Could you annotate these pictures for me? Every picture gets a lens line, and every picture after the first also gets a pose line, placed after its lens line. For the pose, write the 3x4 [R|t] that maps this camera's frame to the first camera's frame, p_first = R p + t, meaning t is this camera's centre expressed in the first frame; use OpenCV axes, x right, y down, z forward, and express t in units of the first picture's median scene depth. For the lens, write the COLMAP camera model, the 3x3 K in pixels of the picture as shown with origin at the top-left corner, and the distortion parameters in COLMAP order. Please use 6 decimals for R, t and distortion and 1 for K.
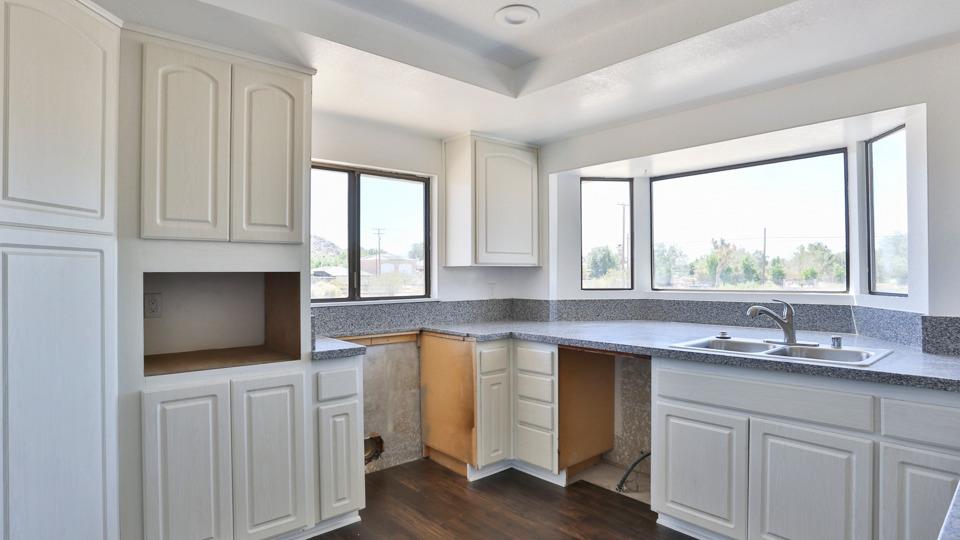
lens RADIAL K [[493.3, 0, 480.0], [0, 493.3, 270.0], [0, 0, 1]] dist [-0.036532, 0.000683]
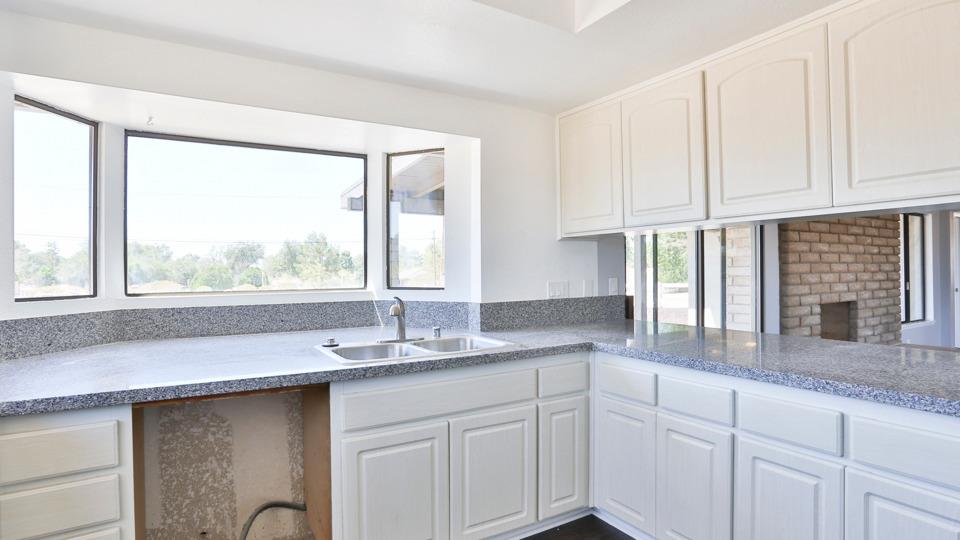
lens RADIAL K [[493.3, 0, 480.0], [0, 493.3, 270.0], [0, 0, 1]] dist [-0.036532, 0.000683]
pose [[0.212634, 0.006232, 0.977112, -0.267079], [-0.002664, 0.999980, -0.005798, 0.010438], [-0.977128, -0.001370, 0.212646, 0.524928]]
